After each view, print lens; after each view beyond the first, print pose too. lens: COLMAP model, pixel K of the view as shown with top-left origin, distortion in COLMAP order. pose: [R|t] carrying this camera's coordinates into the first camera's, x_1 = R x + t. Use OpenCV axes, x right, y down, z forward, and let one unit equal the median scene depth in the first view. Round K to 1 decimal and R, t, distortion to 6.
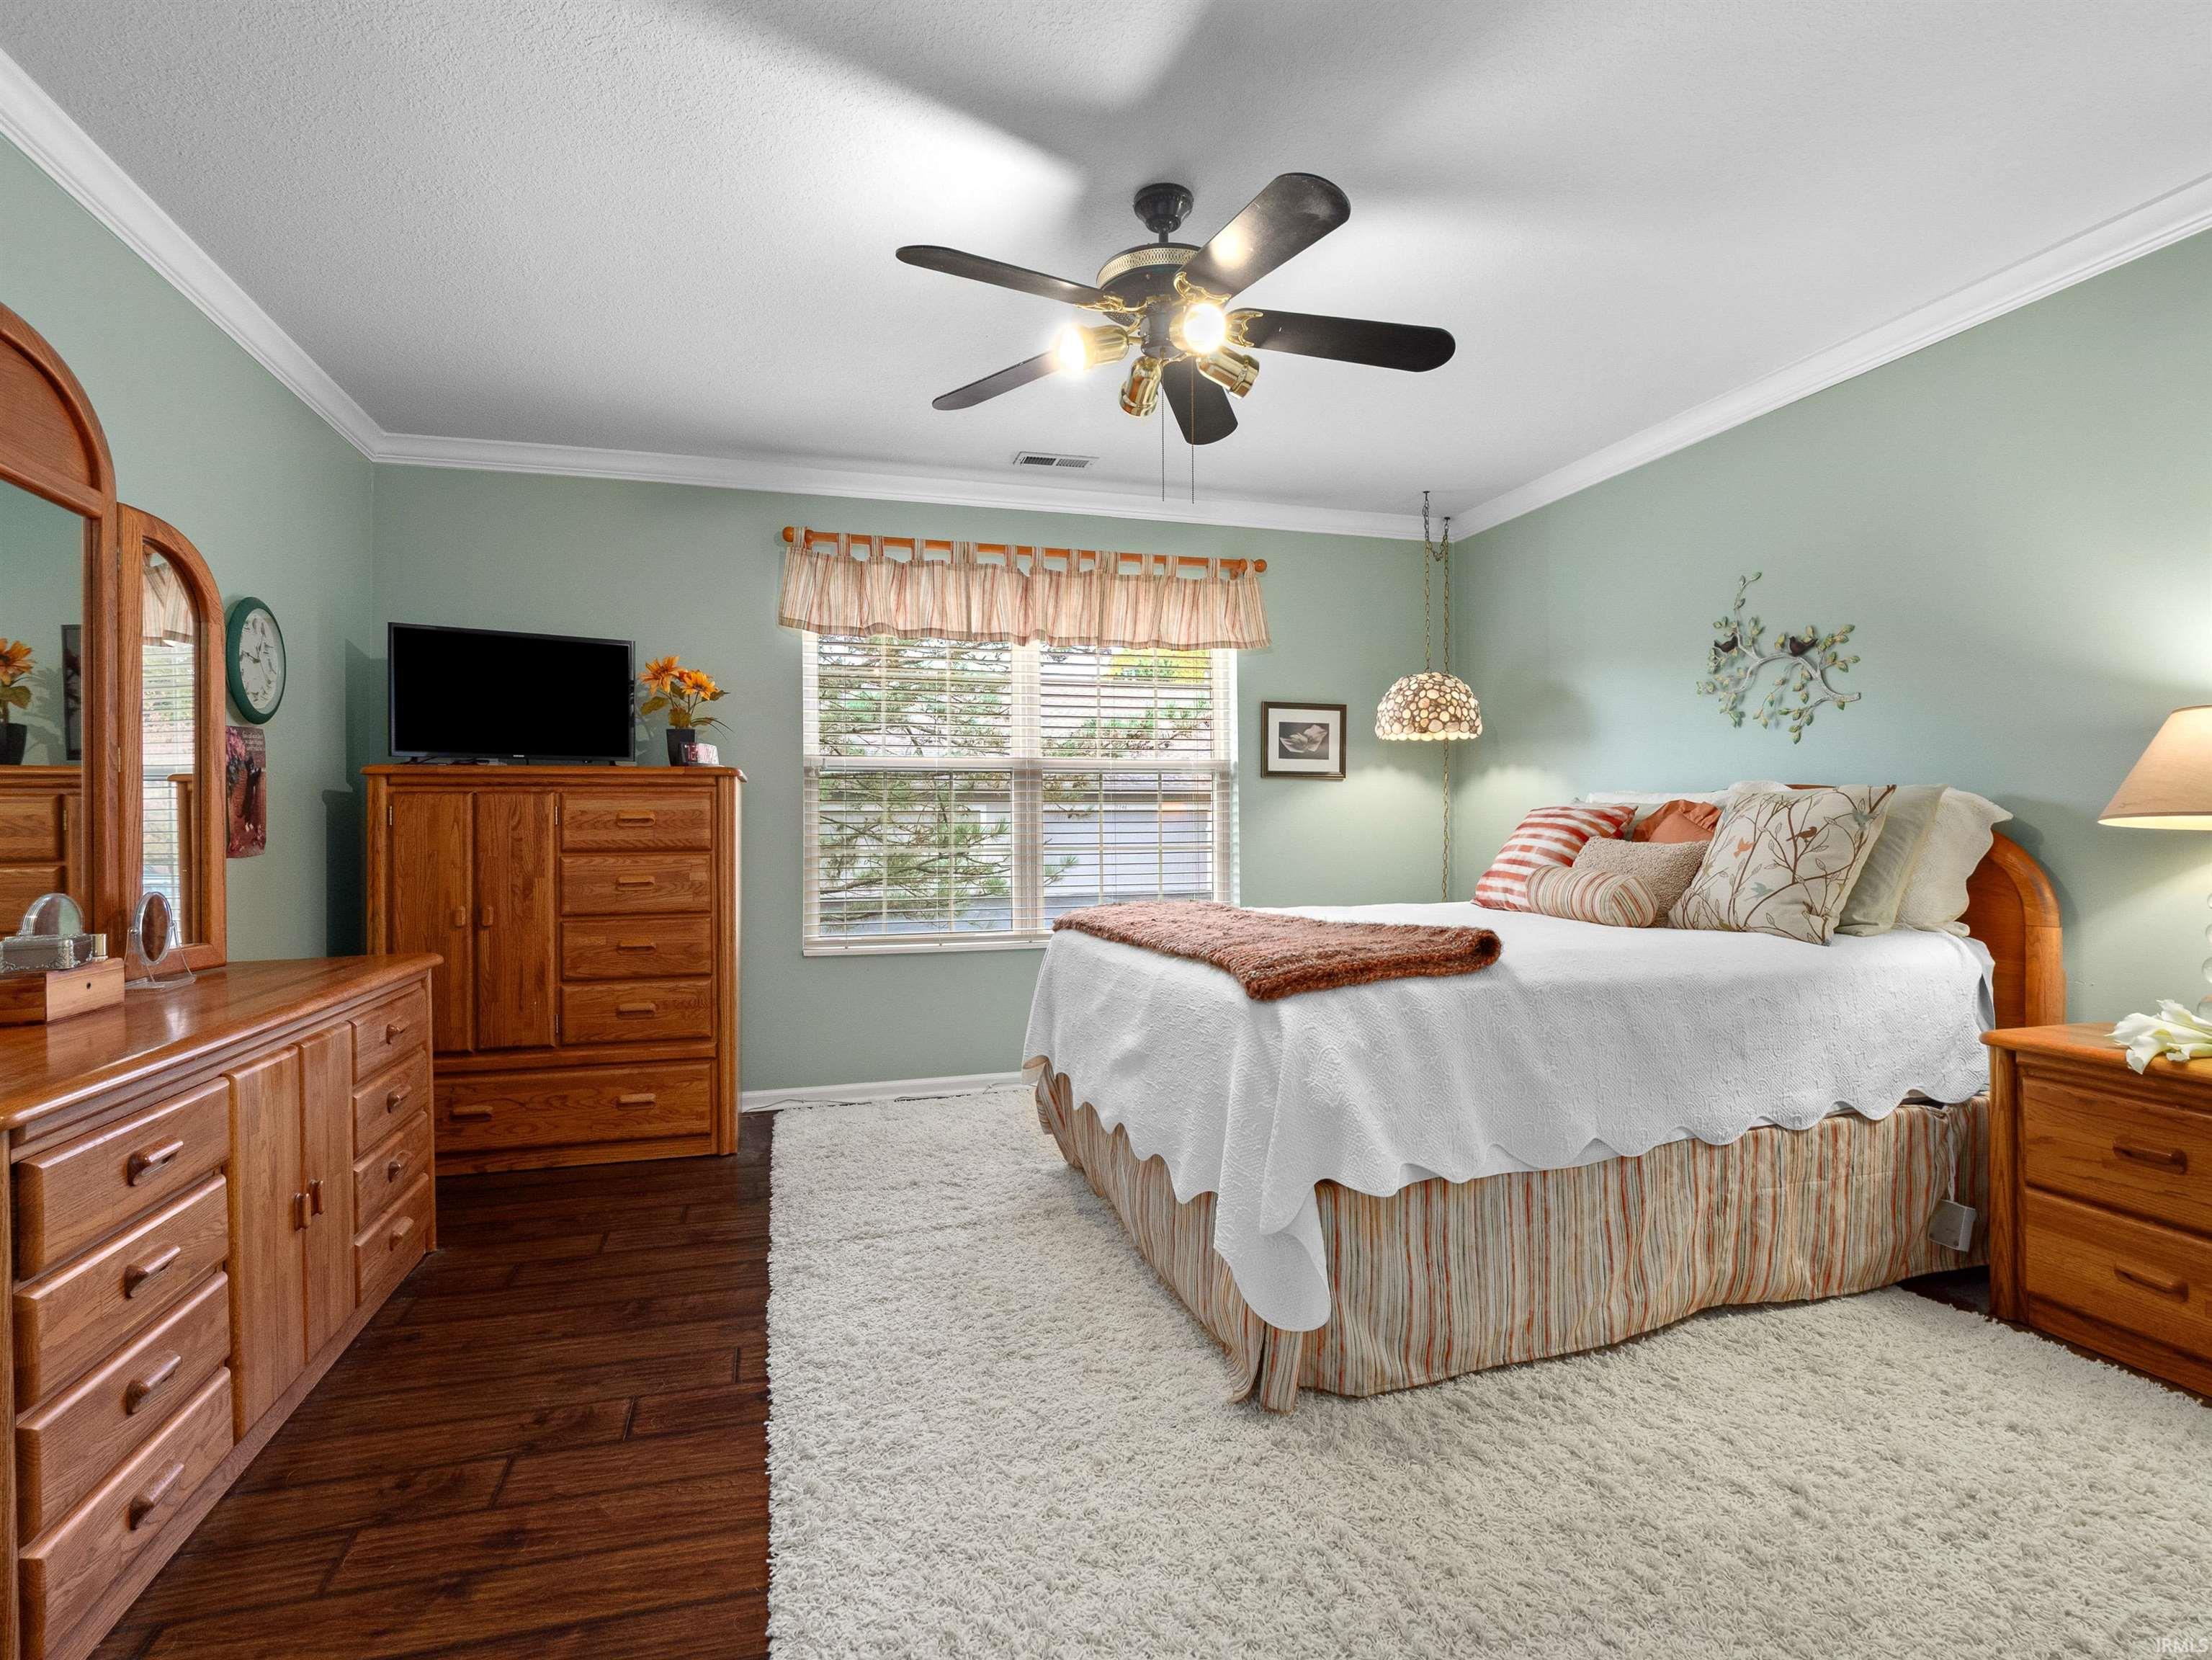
lens RADIAL K [[1102.1, 0, 1102.3], [0, 1102.1, 824.4], [0, 0, 1]] dist [0.000903, -0.005917]
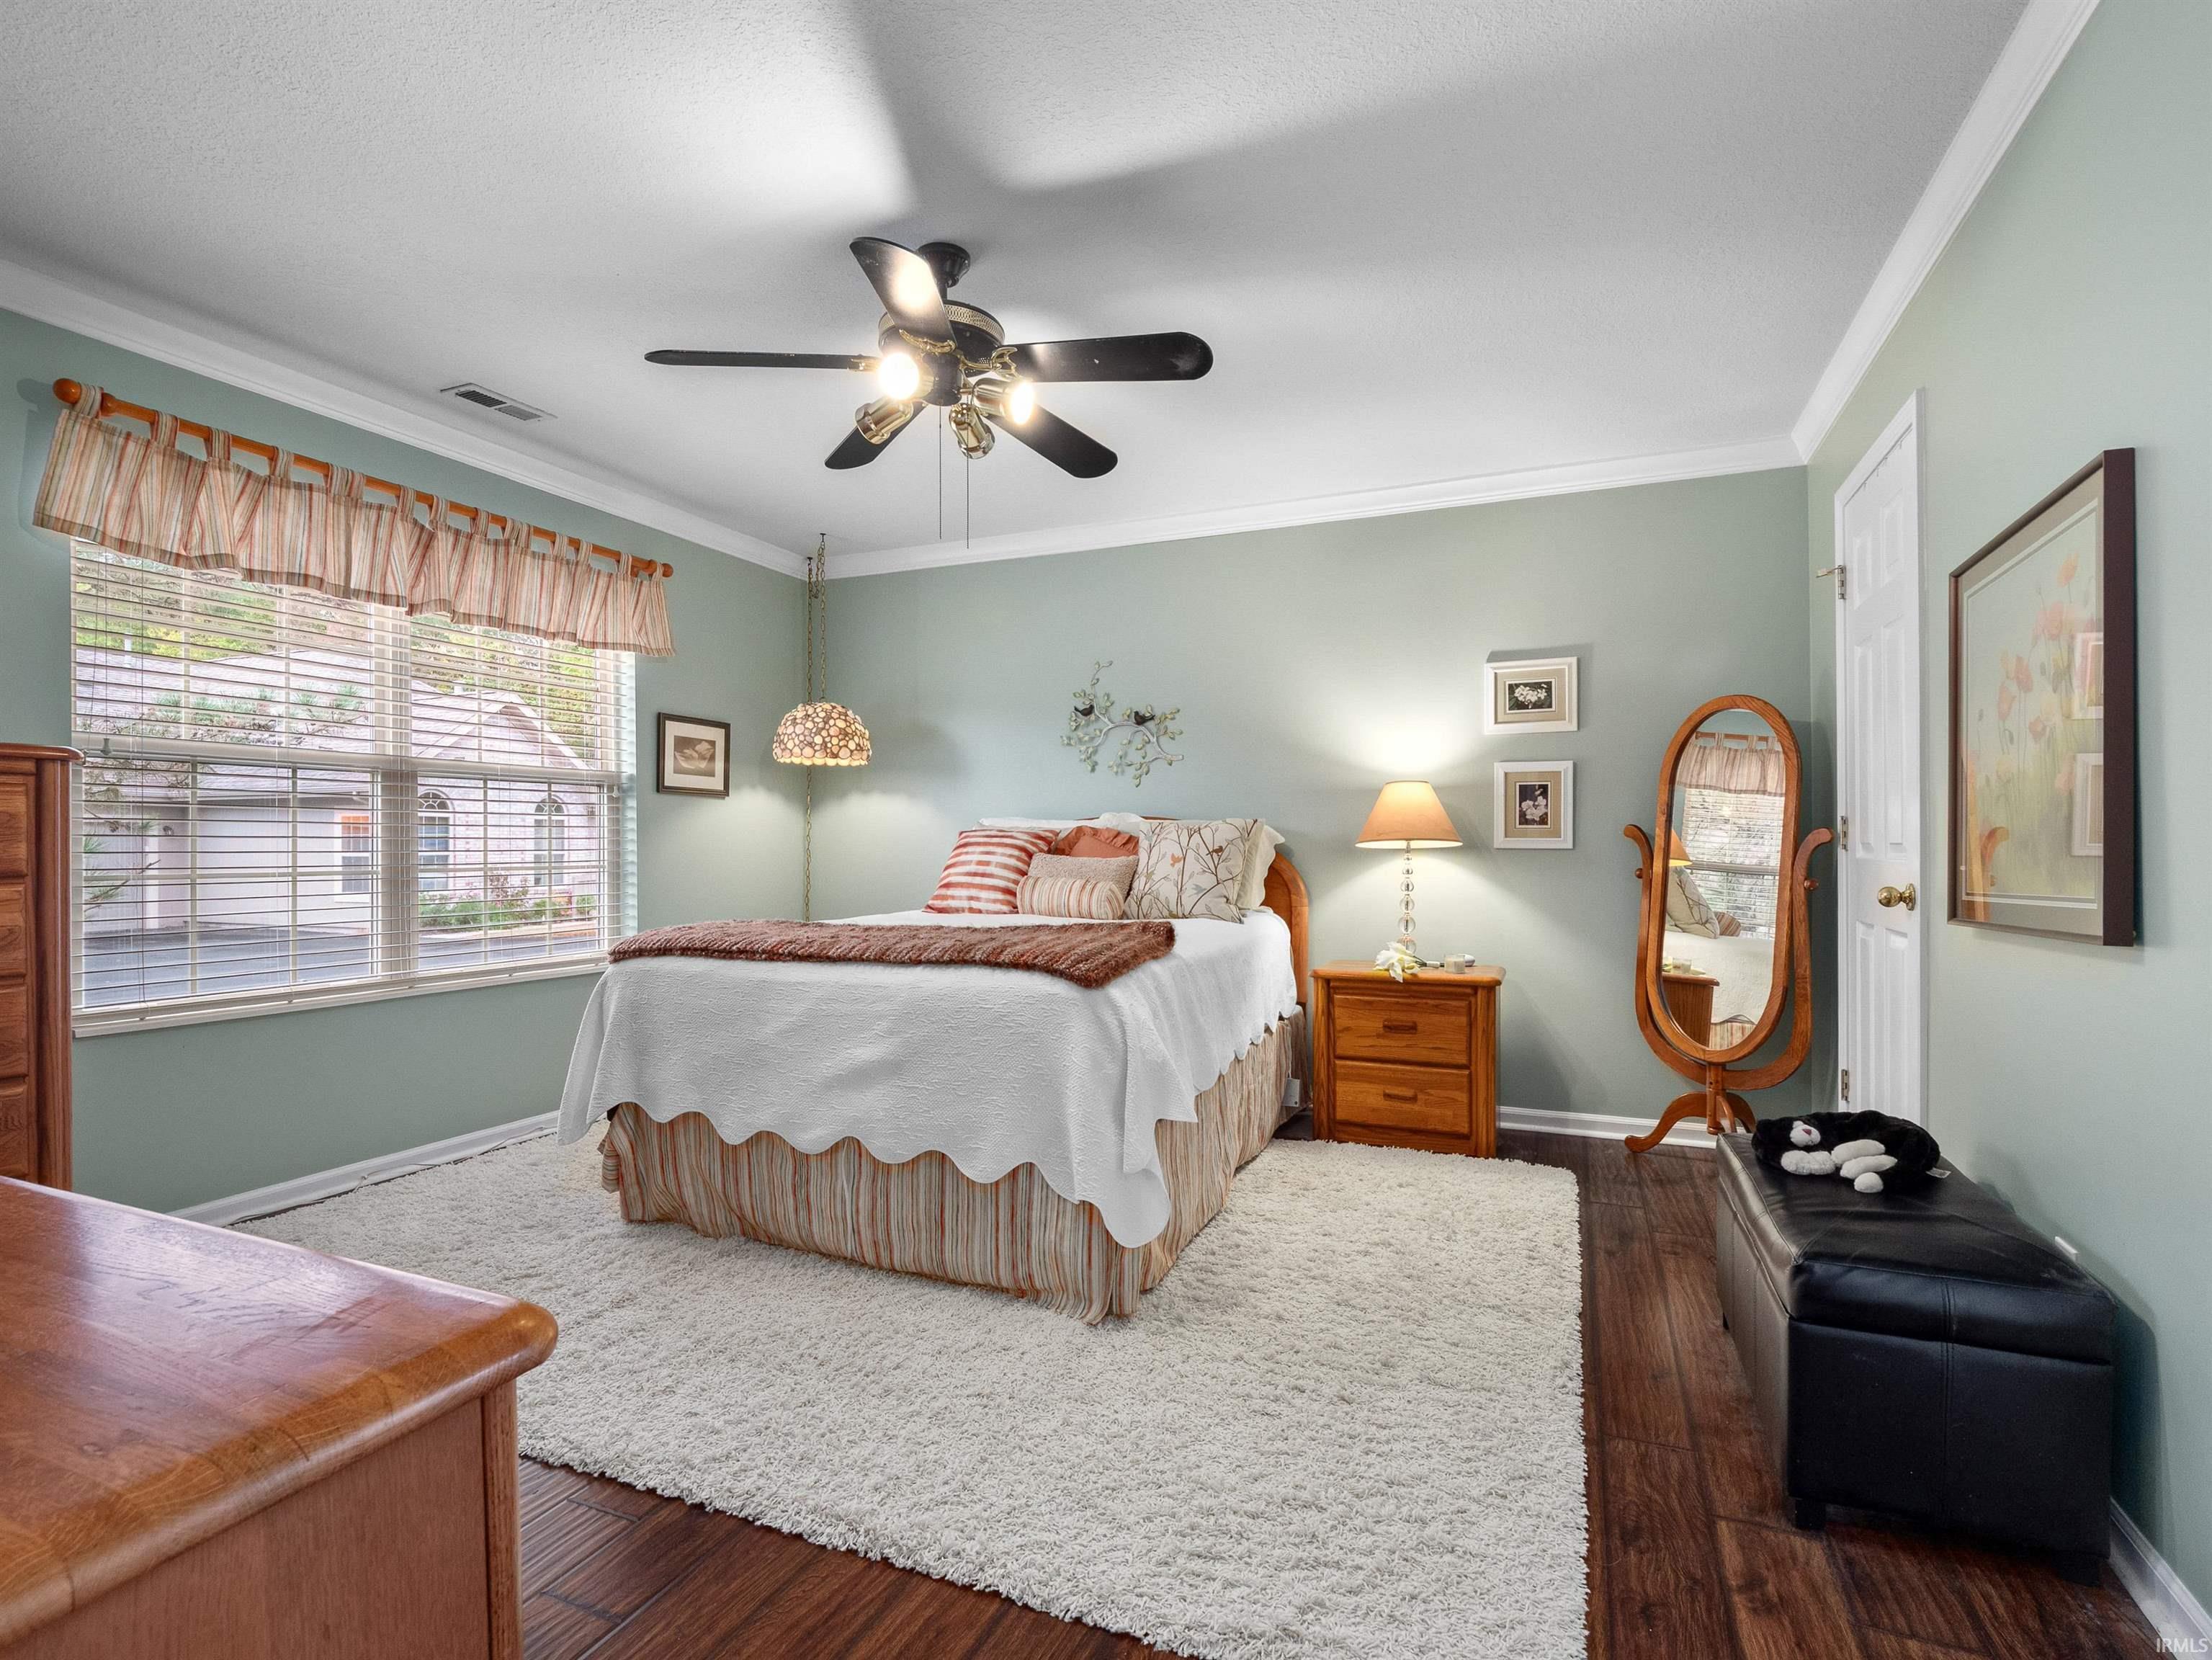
lens RADIAL K [[1102.1, 0, 1102.7], [0, 1102.1, 843.6], [0, 0, 1]] dist [0.000903, -0.005917]
pose [[0.630490, 0.005996, 0.776174, -0.455944], [-0.005349, 0.999980, -0.003381, 0.003550], [-0.776179, -0.002020, 0.630510, 0.134357]]
